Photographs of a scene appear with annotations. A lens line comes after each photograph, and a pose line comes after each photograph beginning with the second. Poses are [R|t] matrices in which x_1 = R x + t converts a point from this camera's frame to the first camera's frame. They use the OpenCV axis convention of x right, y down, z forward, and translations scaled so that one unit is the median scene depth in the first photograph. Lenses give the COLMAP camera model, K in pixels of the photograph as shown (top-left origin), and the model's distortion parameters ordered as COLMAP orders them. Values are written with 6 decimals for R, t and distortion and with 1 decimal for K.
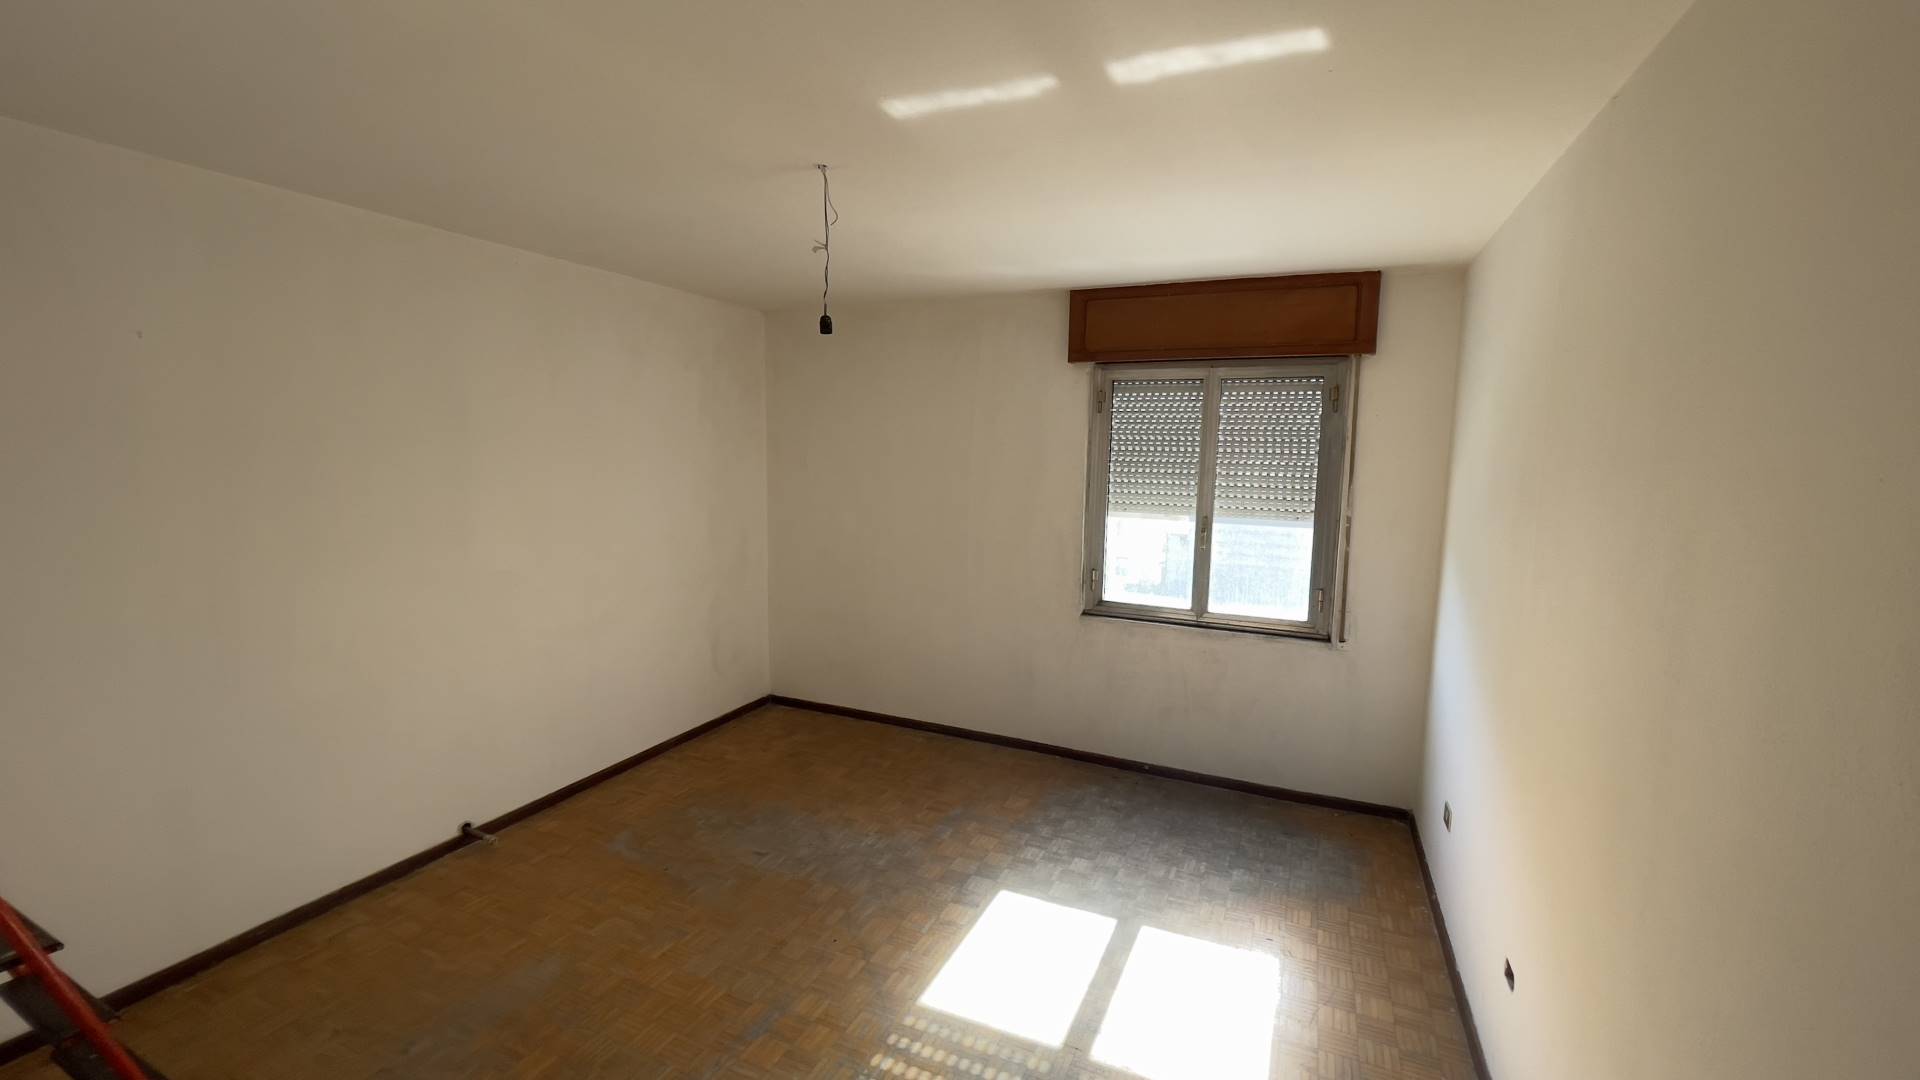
lens RADIAL K [[779.9, 0, 967.6], [0, 779.9, 538.1], [0, 0, 1]] dist [-0.007354, 0.001006]
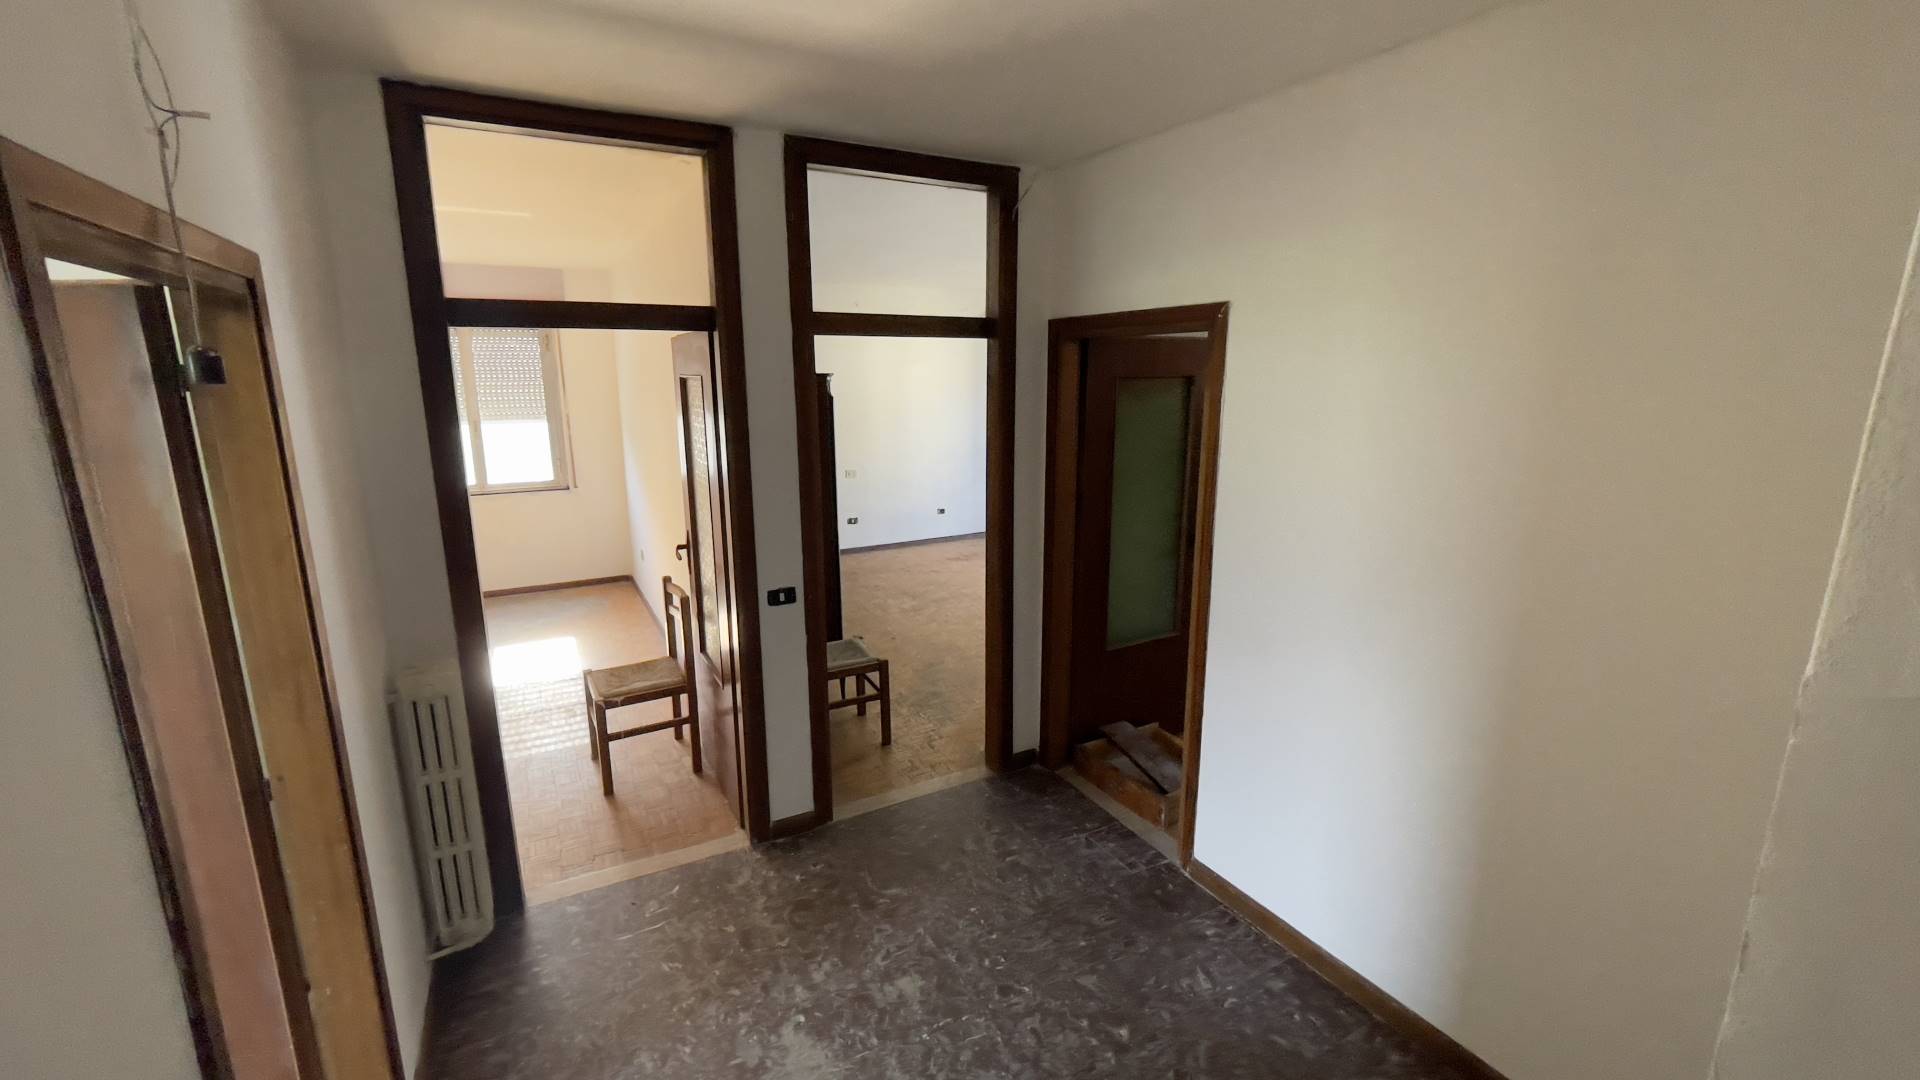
lens RADIAL K [[779.9, 0, 957.2], [0, 779.9, 532.4], [0, 0, 1]] dist [-0.007354, 0.001006]
pose [[0.613795, -0.202741, 0.762988, -0.306443], [0.077732, 0.977287, 0.197151, -0.039120], [-0.785629, -0.061701, 0.615614, -0.665668]]
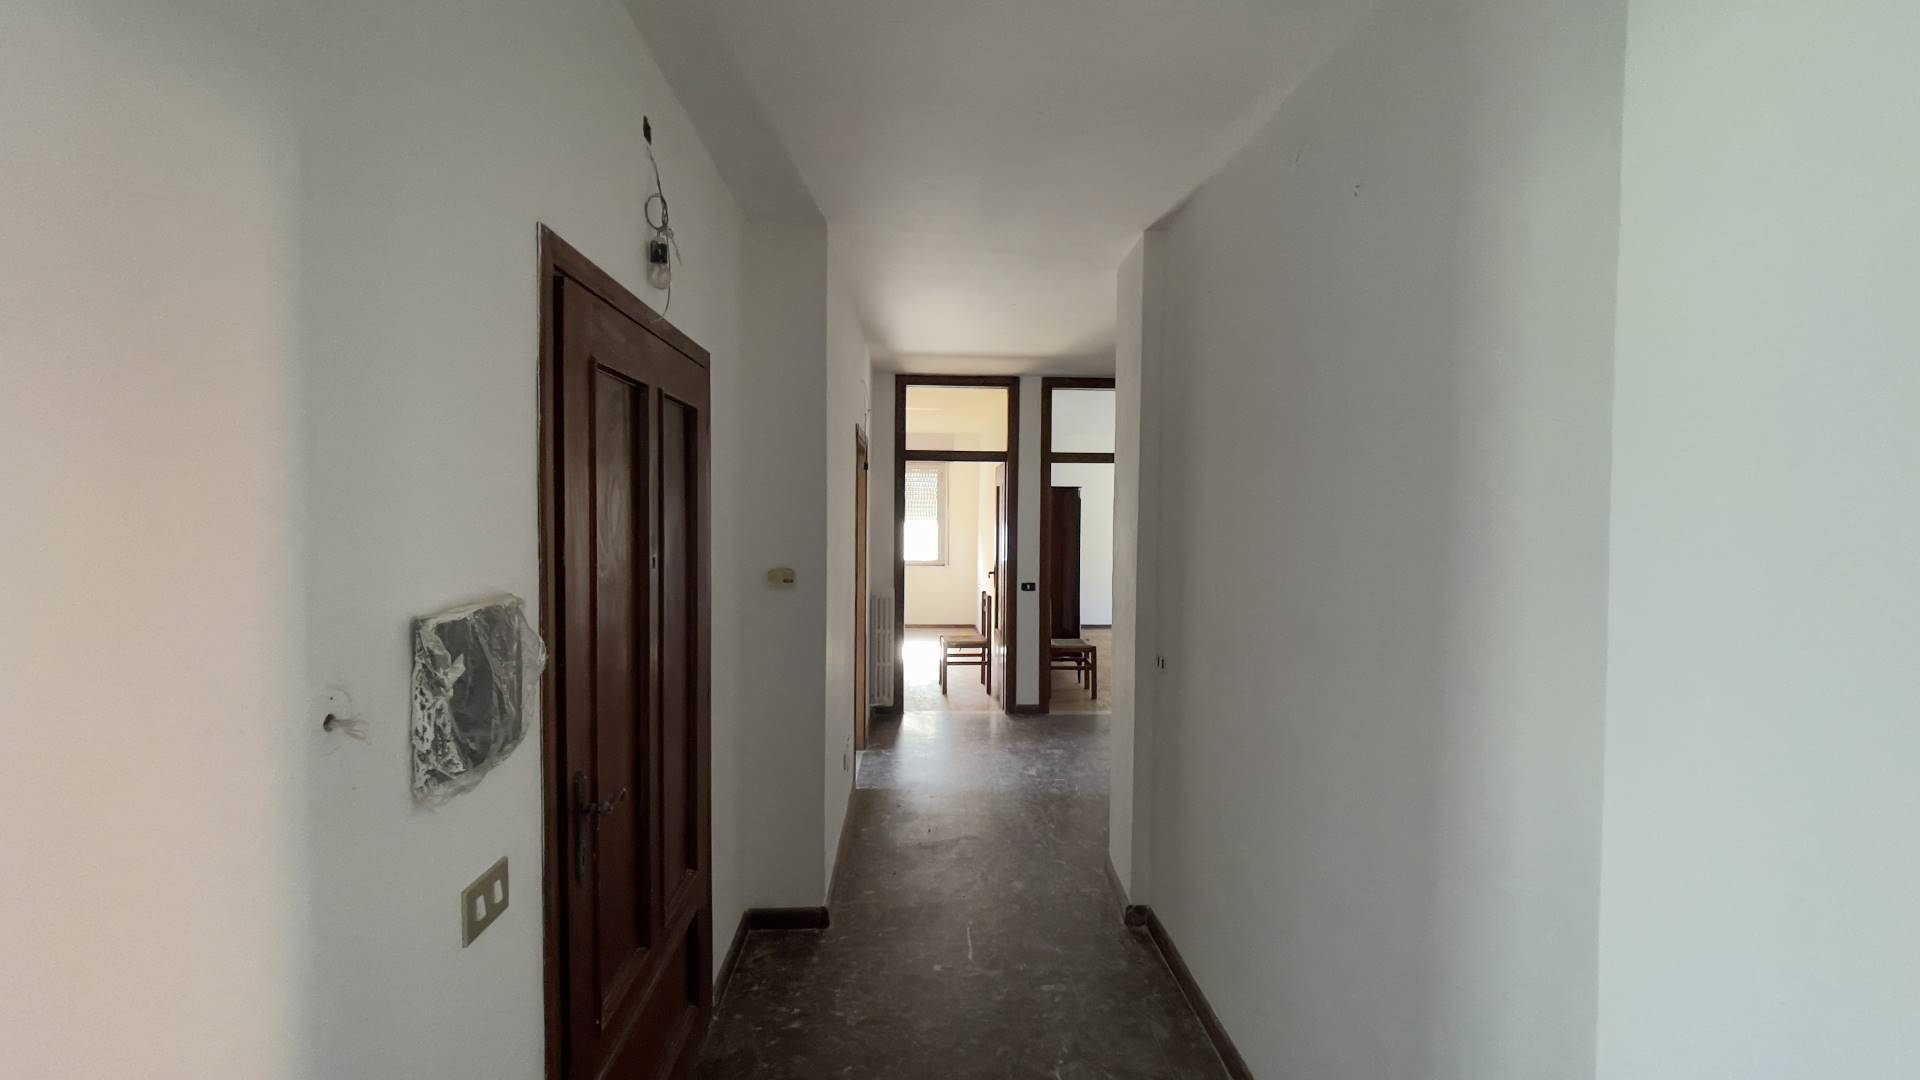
lens RADIAL K [[779.9, 0, 957.5], [0, 779.9, 532.6], [0, 0, 1]] dist [-0.007354, 0.001006]
pose [[0.900109, -0.043319, 0.433506, -0.642496], [0.055692, 0.998322, -0.015877, 0.065898], [-0.432091, 0.038434, 0.901011, -1.412302]]
